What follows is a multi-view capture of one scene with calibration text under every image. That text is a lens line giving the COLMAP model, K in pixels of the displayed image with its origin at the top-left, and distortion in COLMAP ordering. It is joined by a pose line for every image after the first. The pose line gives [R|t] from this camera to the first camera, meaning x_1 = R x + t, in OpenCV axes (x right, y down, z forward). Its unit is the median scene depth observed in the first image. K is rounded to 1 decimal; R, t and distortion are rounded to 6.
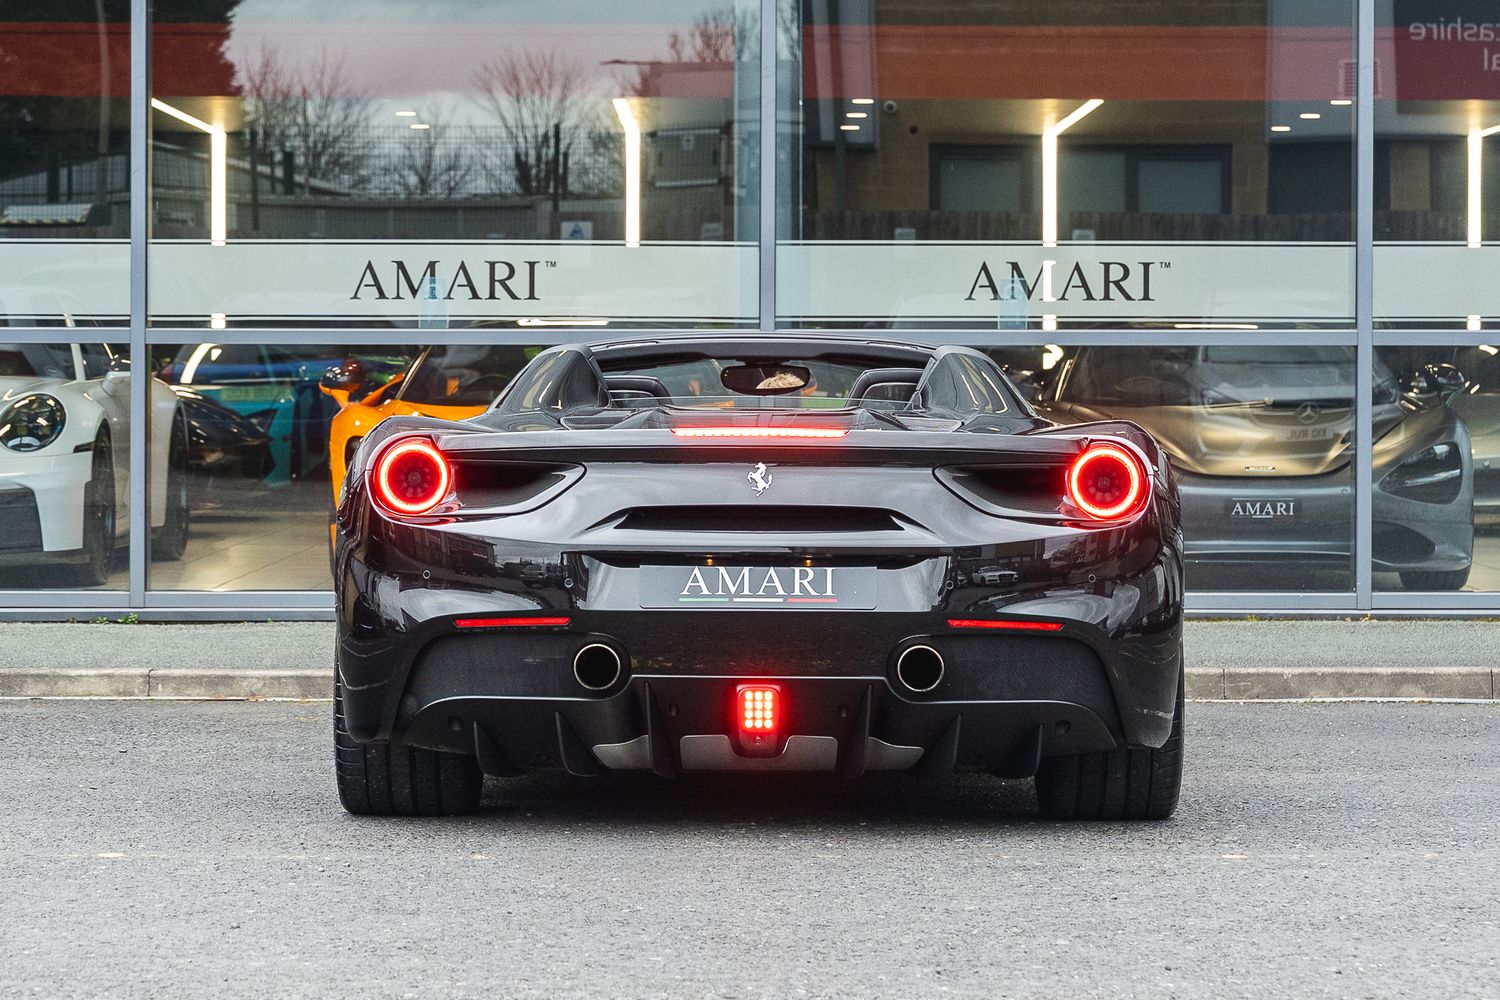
lens RADIAL K [[6598.0, 0, 731.7], [0, 6598.0, 503.6], [0, 0, 1]] dist [0.038270, 4.822513]
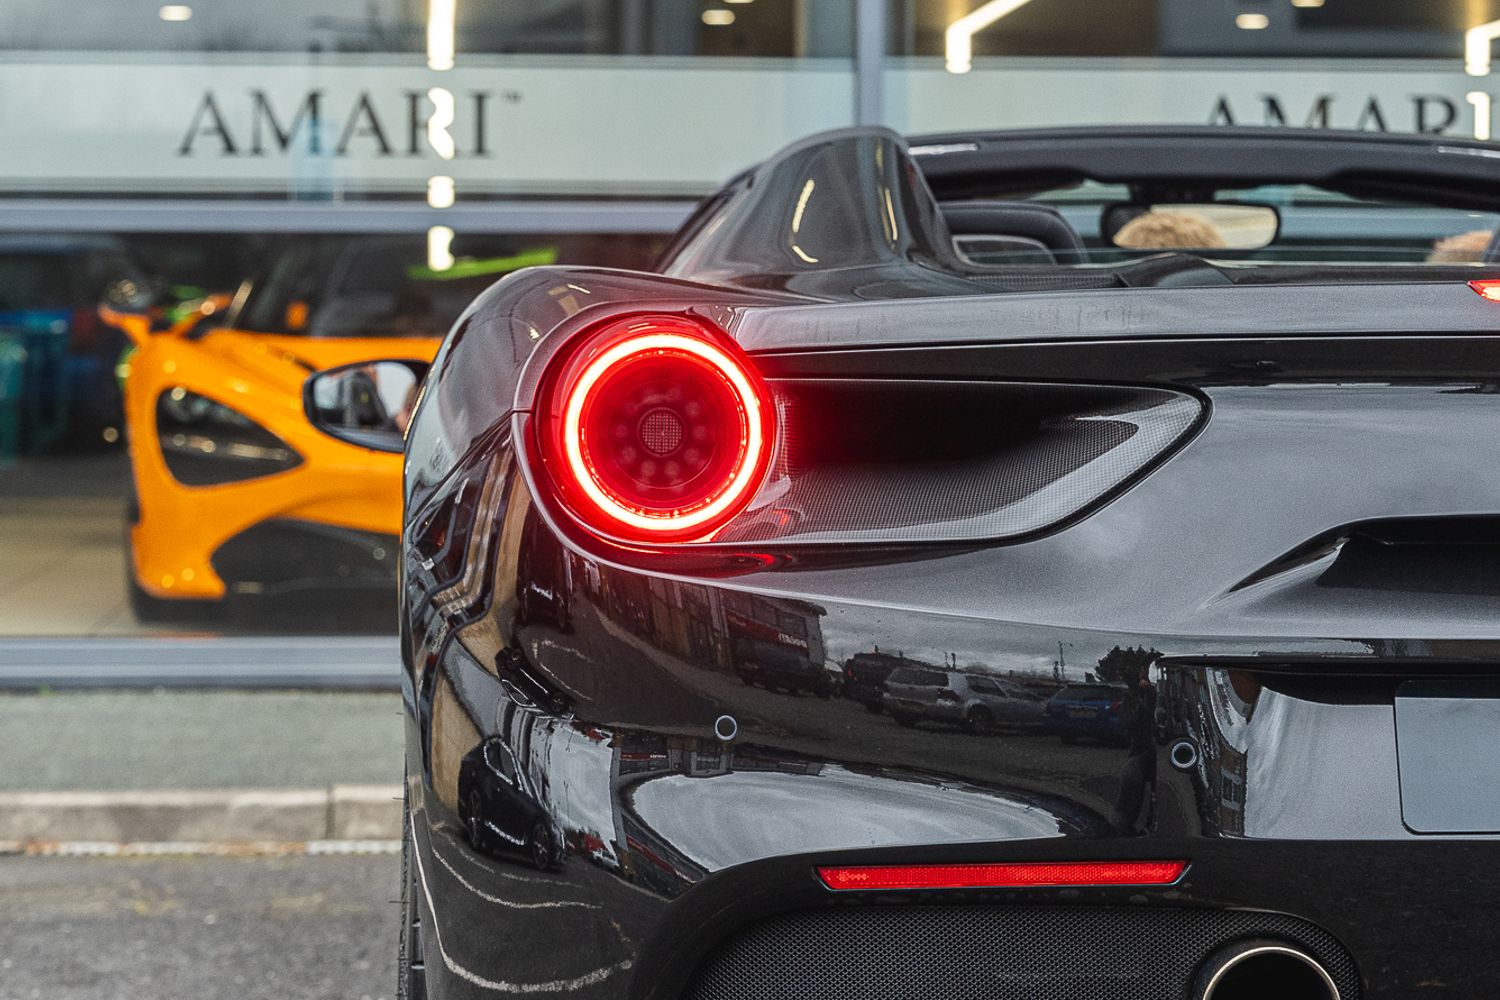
lens RADIAL K [[5604.7, 0, 722.5], [0, 5604.7, 496.5], [0, 0, 1]] dist [0.125997, -0.886911]
pose [[0.997554, -0.005610, 0.069676, -0.044051], [0.005425, 0.999981, 0.002853, -0.001031], [-0.069691, -0.002468, 0.997566, 0.487192]]
